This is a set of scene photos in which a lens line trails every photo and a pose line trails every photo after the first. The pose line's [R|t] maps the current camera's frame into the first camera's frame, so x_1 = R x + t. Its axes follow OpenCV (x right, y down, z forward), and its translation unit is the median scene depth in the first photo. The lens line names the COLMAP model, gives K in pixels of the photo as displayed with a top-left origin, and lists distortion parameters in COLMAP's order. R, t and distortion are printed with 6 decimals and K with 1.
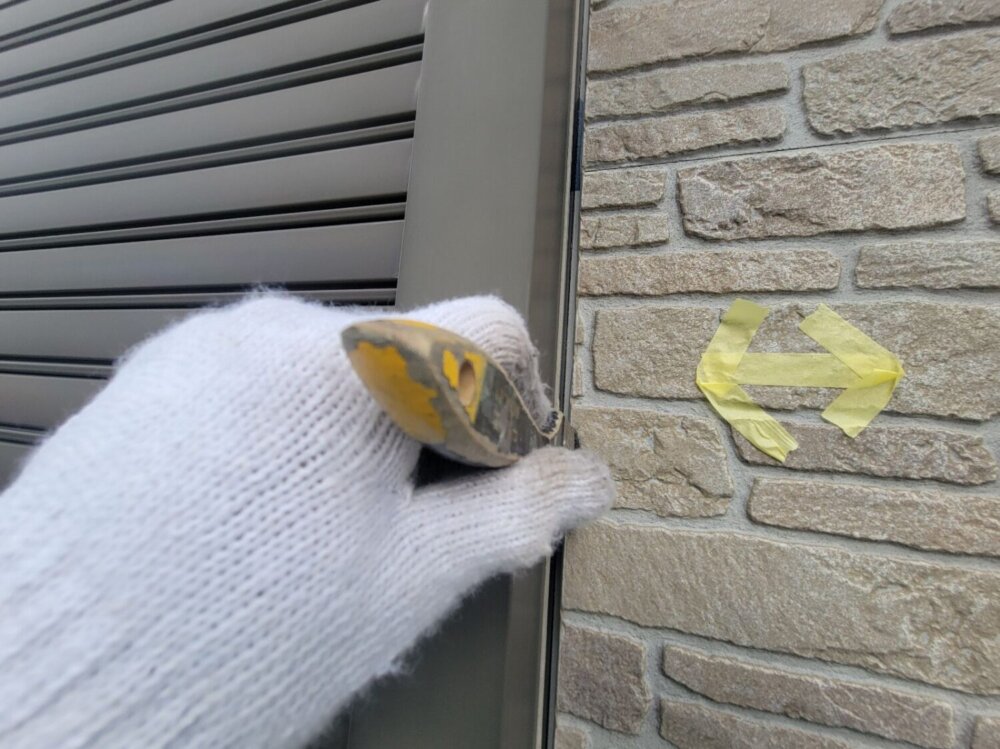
lens RADIAL K [[404.4, 0, 496.9], [0, 404.4, 363.4], [0, 0, 1]] dist [0.003367, -0.002229]
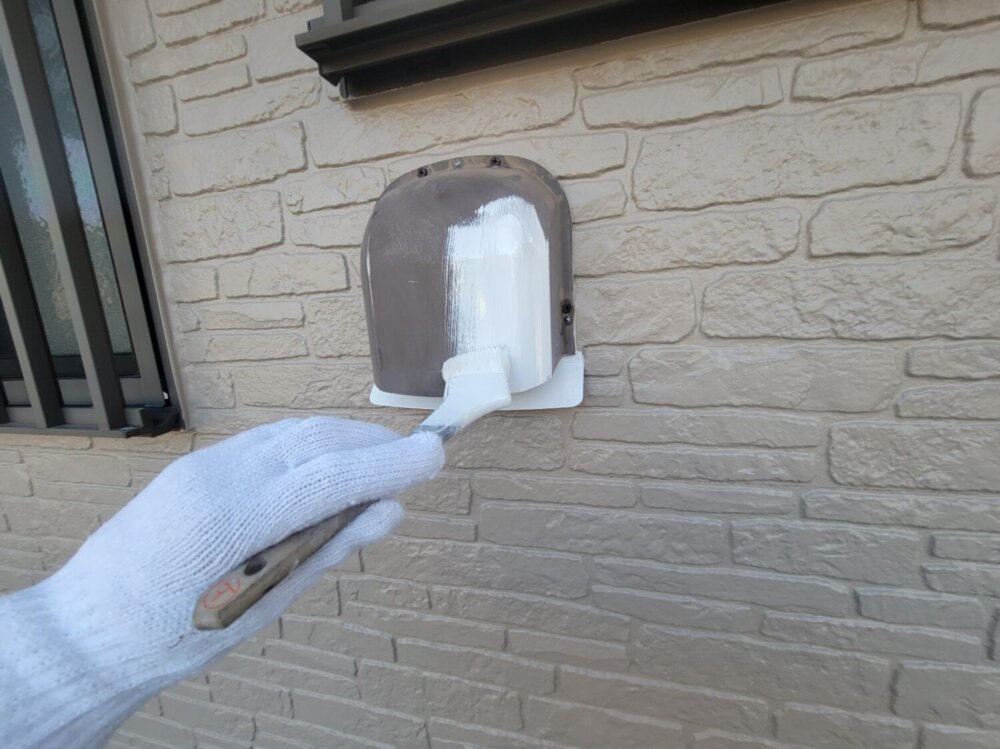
lens RADIAL K [[401.9, 0, 495.0], [0, 401.9, 361.2], [0, 0, 1]] dist [0.004288, -0.003016]
pose [[0.989839, -0.142133, 0.004141, -0.379529], [0.133612, 0.939673, 0.314902, -1.667262], [-0.048649, -0.311149, 0.949115, -0.184871]]
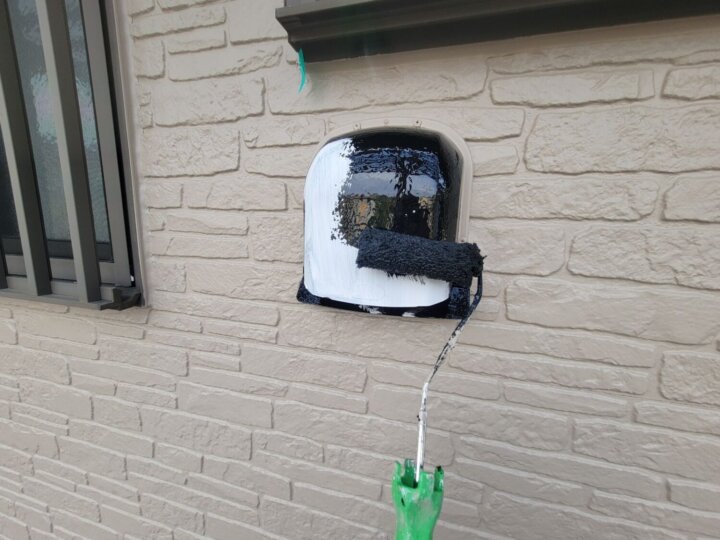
lens RADIAL K [[291.2, 0, 357.3], [0, 291.2, 262.3], [0, 0, 1]] dist [0.003367, -0.002229]
pose [[0.998424, -0.053770, 0.016040, -0.622708], [0.046339, 0.951319, 0.304704, -1.698592], [-0.031643, -0.303481, 0.952312, -0.040037]]
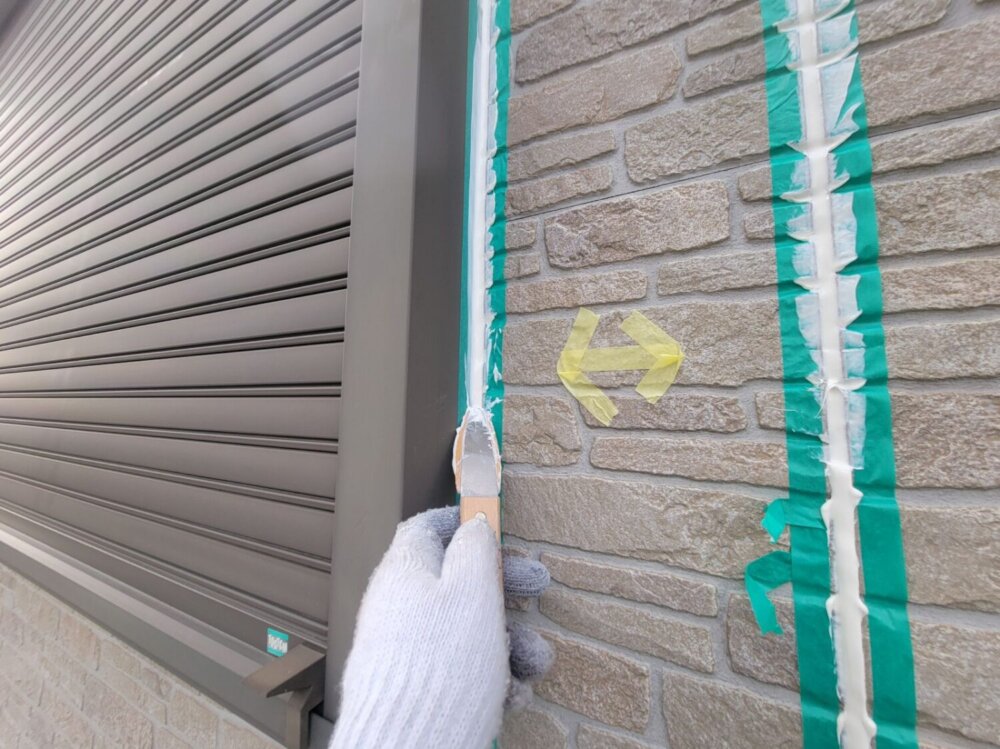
lens RADIAL K [[404.4, 0, 496.2], [0, 404.4, 362.8], [0, 0, 1]] dist [0.003367, -0.002229]
pose [[0.977395, -0.079931, -0.195728, 0.586573], [0.082404, 0.996589, 0.004512, -0.010790], [0.194700, -0.020539, 0.980648, -0.449834]]
